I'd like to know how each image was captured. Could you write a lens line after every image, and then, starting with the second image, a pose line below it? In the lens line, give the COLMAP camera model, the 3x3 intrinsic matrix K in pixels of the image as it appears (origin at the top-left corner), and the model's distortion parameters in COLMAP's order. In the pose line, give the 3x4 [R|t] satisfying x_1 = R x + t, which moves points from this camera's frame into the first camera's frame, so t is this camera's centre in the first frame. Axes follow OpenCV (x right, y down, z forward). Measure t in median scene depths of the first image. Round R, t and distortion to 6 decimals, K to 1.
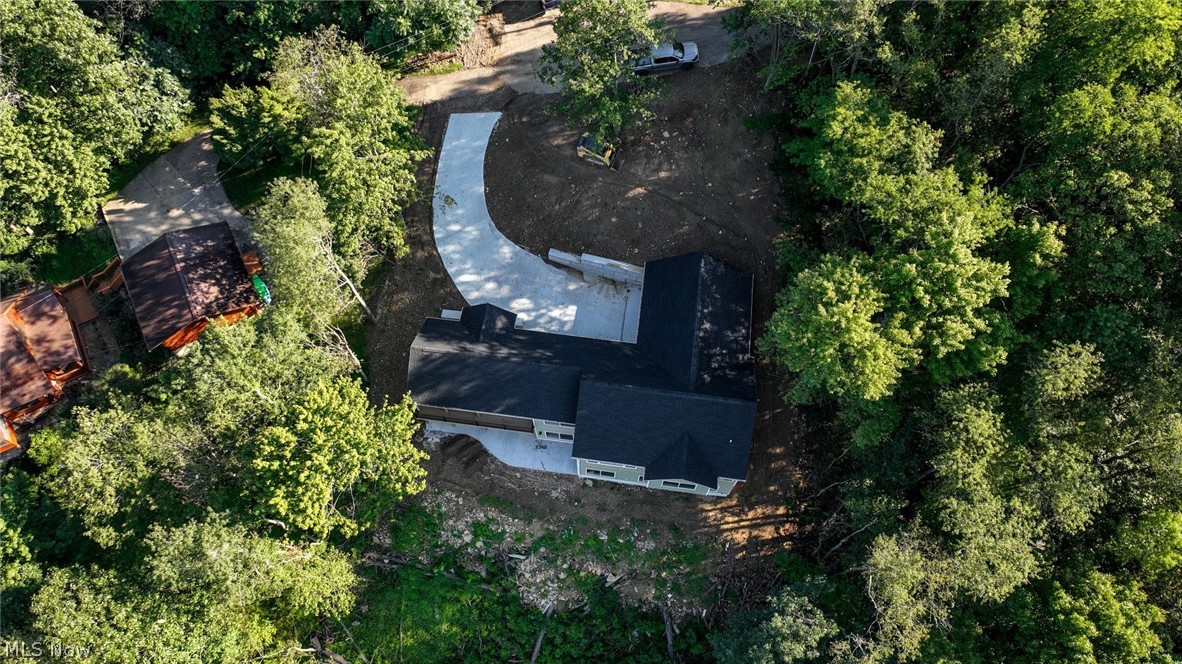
lens RADIAL K [[825.2, 0, 590.9], [0, 825.2, 325.4], [0, 0, 1]] dist [0.003214, 0.007403]
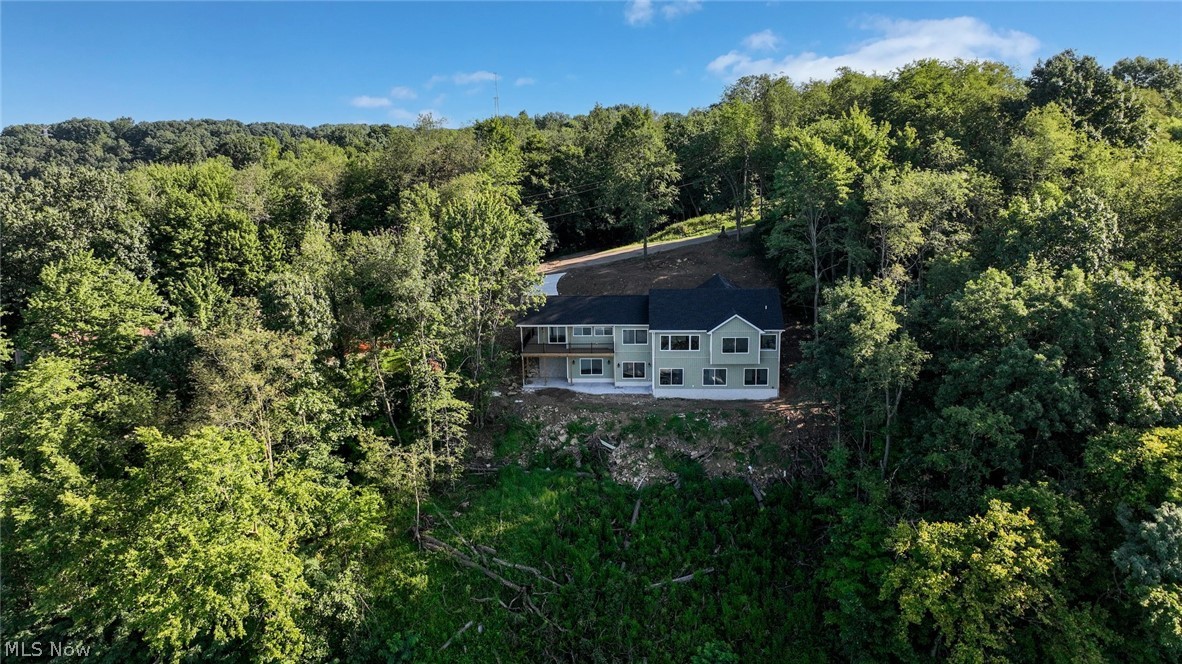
lens RADIAL K [[825.2, 0, 588.1], [0, 825.2, 329.1], [0, 0, 1]] dist [0.003214, 0.007403]
pose [[0.996995, -0.025070, 0.073303, -0.194688], [0.073617, 0.601332, -0.795601, 1.073780], [-0.024133, 0.798606, 0.601370, 0.198341]]
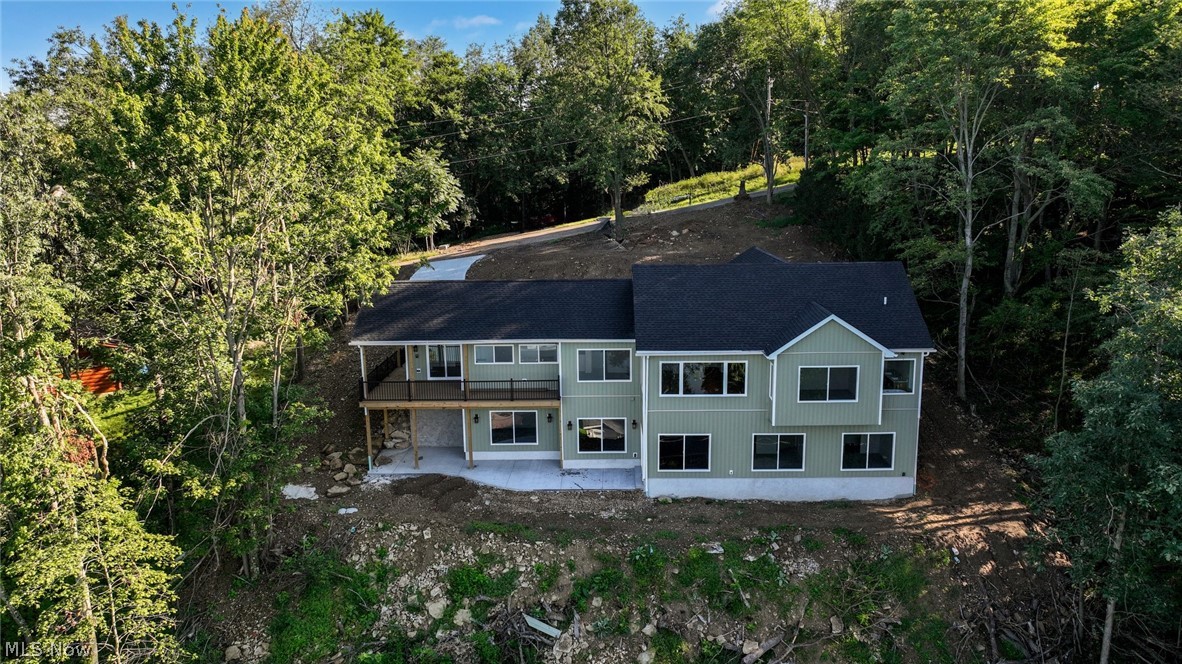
lens RADIAL K [[825.2, 0, 588.7], [0, 825.2, 327.3], [0, 0, 1]] dist [0.003214, 0.007403]
pose [[0.992150, -0.027456, 0.122004, -0.116246], [0.115250, 0.579433, -0.806830, 0.560745], [-0.048541, 0.814557, 0.578049, 0.587338]]
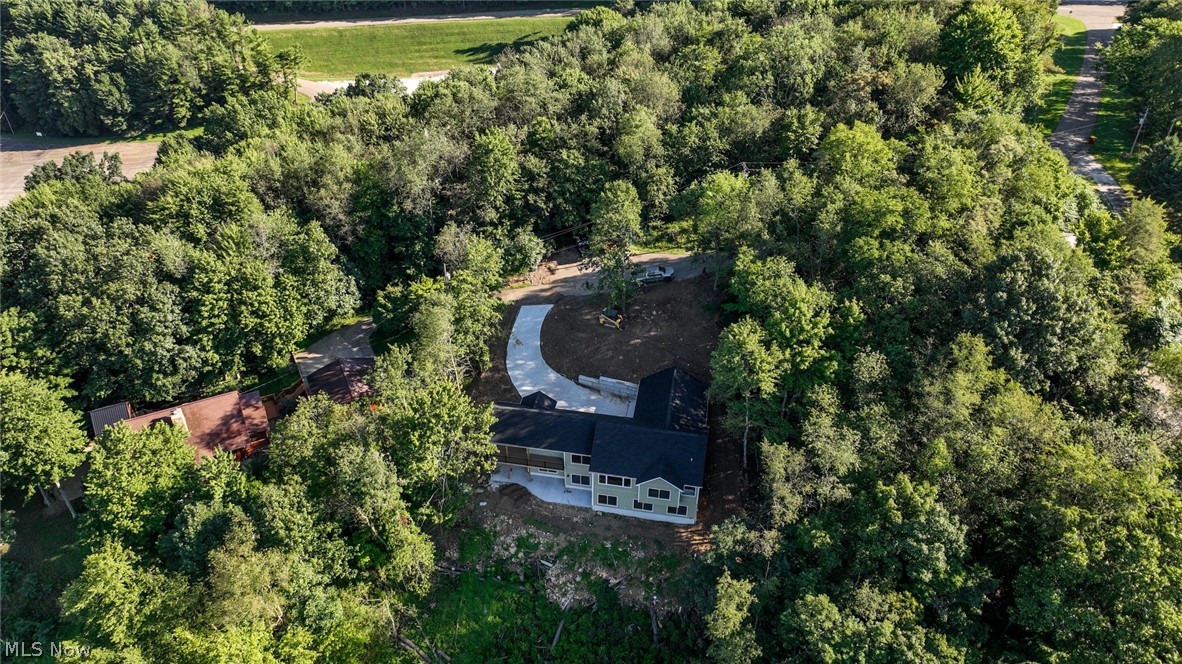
lens RADIAL K [[825.2, 0, 588.4], [0, 825.2, 321.4], [0, 0, 1]] dist [0.003214, 0.007403]
pose [[0.998903, 0.026239, -0.038783, 0.025606], [-0.041639, 0.876612, -0.479392, 0.589172], [0.021419, 0.480481, 0.876743, -0.433626]]
